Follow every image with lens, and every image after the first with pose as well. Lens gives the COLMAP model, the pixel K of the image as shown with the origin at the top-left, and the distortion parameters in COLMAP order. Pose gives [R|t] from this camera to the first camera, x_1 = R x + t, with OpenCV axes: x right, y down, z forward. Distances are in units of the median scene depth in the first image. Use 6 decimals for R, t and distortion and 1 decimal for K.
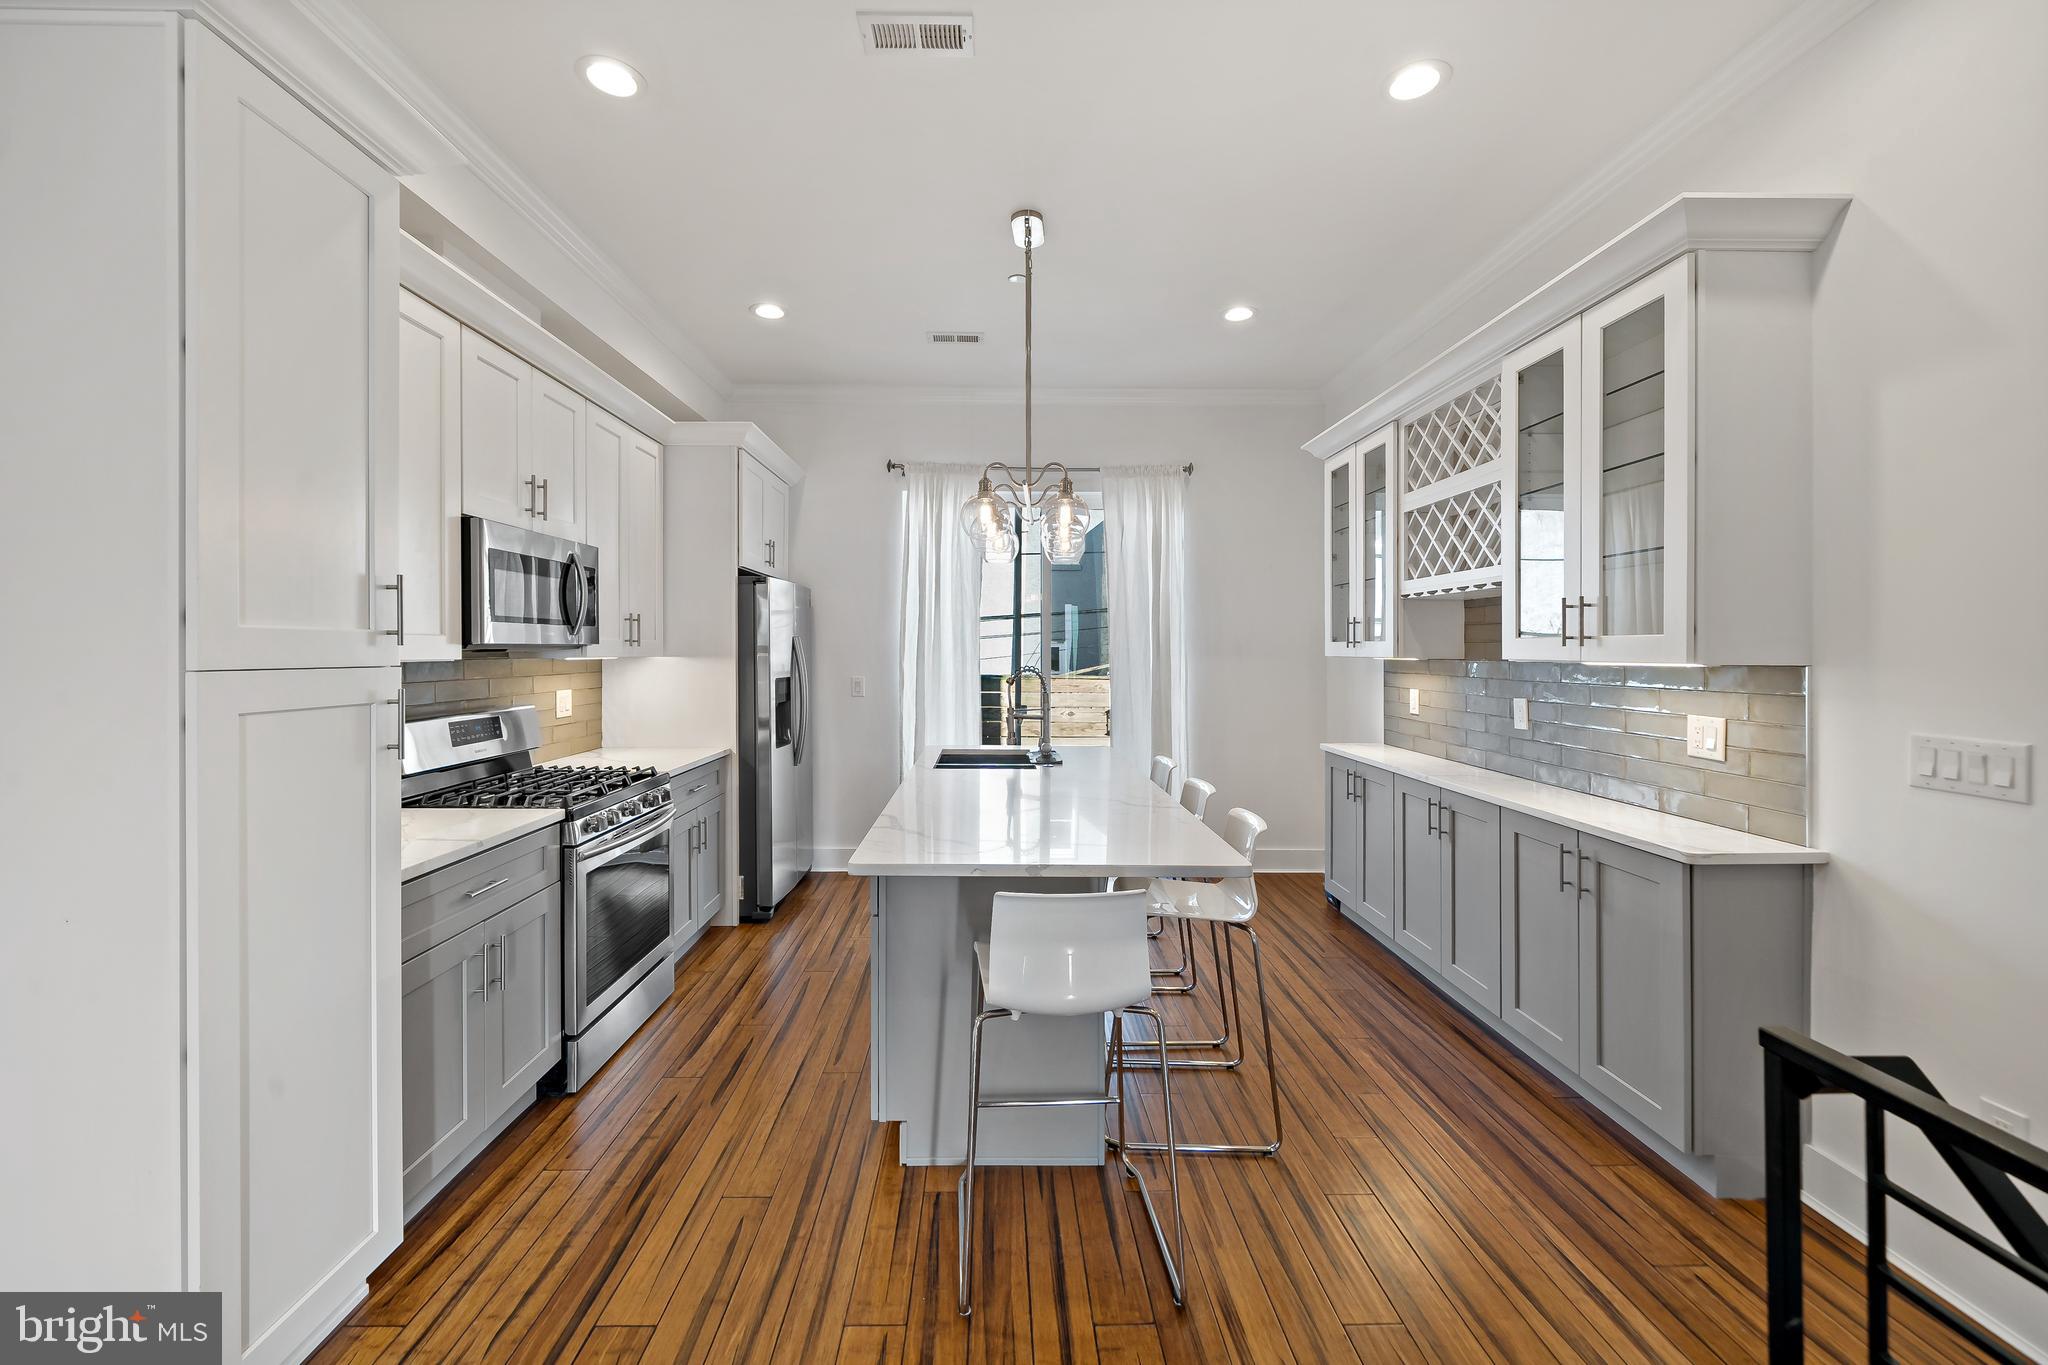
lens RADIAL K [[809.9, 0, 1003.4], [0, 809.9, 658.7], [0, 0, 1]] dist [-0.000095, -0.000225]
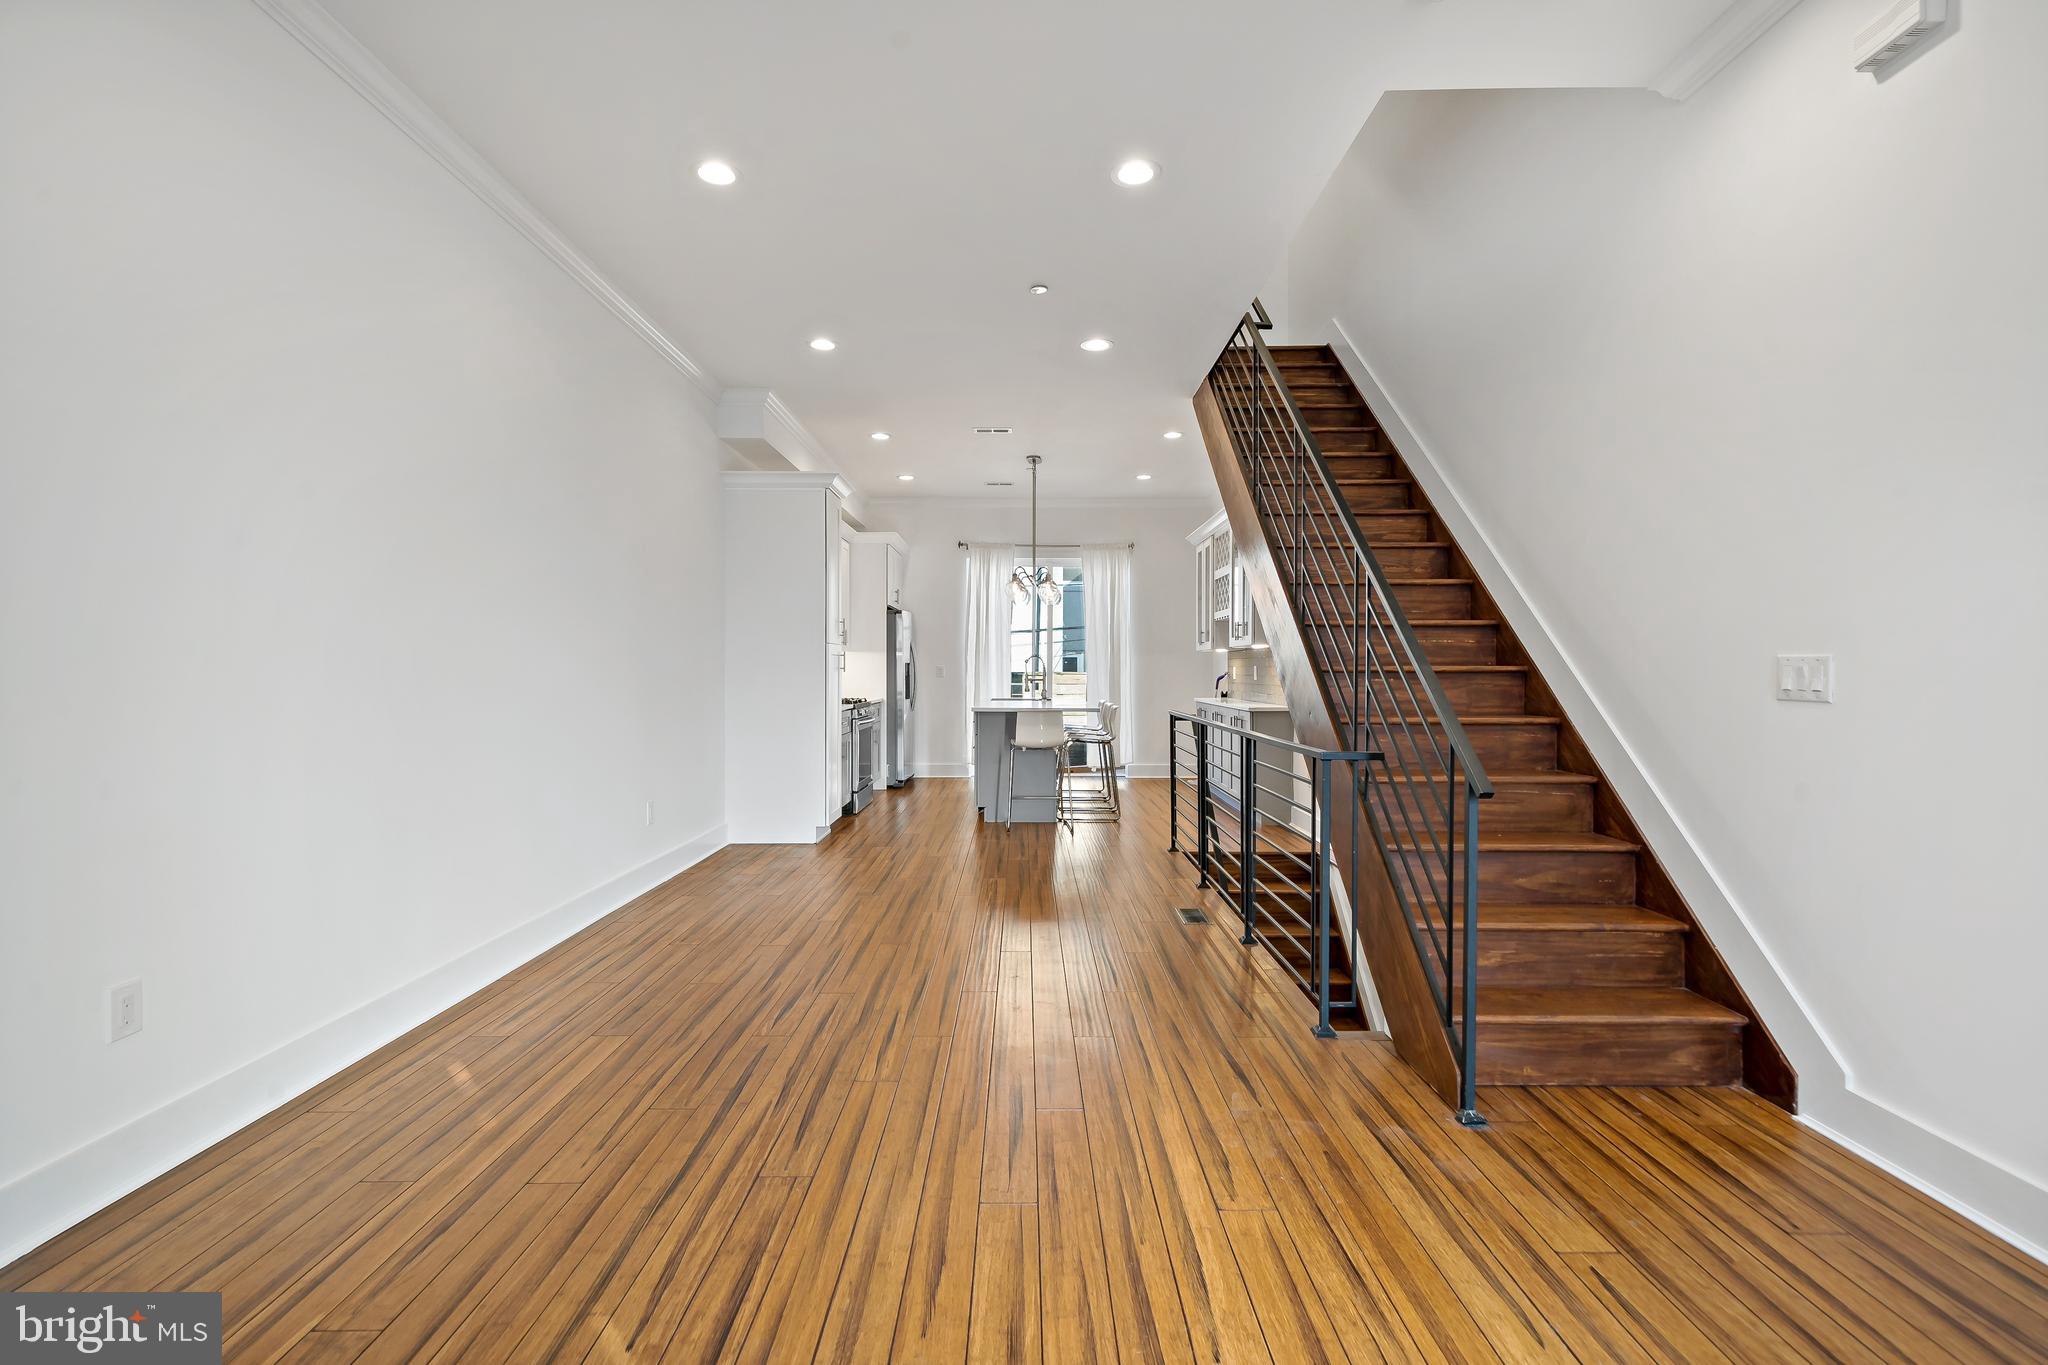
lens RADIAL K [[947.6, 0, 1017.2], [0, 947.6, 673.3], [0, 0, 1]] dist [0.003087, 0.000635]
pose [[0.999849, -0.004054, -0.016894, 0.024244], [0.003908, 0.999955, -0.008666, 0.082659], [0.016929, 0.008599, 0.999820, -1.479635]]
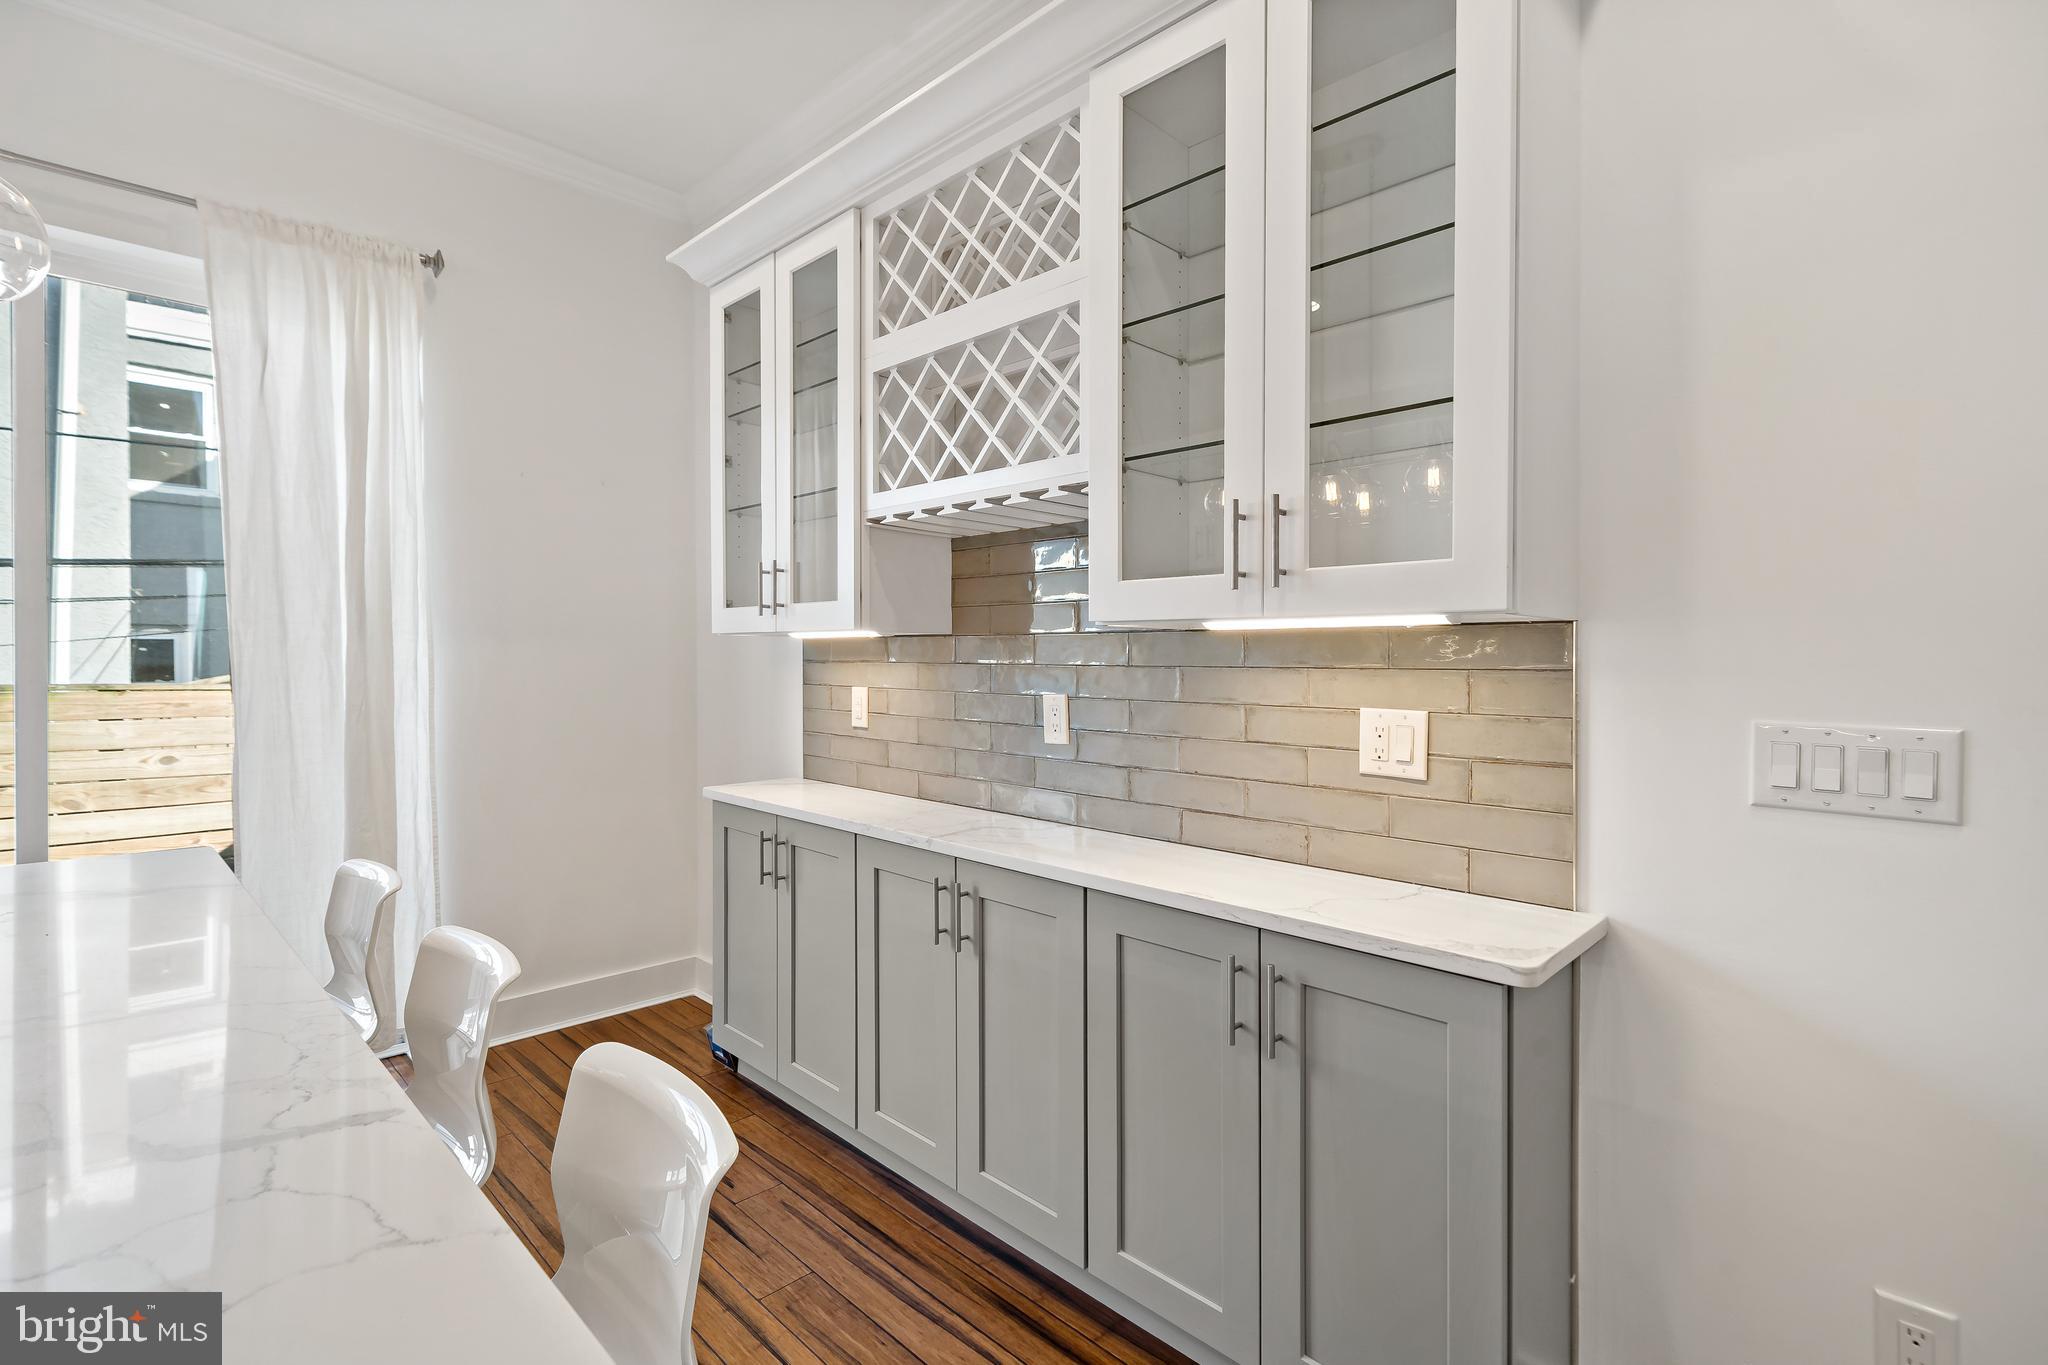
lens RADIAL K [[931.0, 0, 1022.6], [0, 931.0, 658.6], [0, 0, 1]] dist [0.002785, 0.000139]
pose [[0.707579, -0.002504, 0.706629, 0.110517], [0.006825, 0.999971, -0.003290, 0.022481], [-0.706601, 0.007150, 0.707576, 0.475349]]
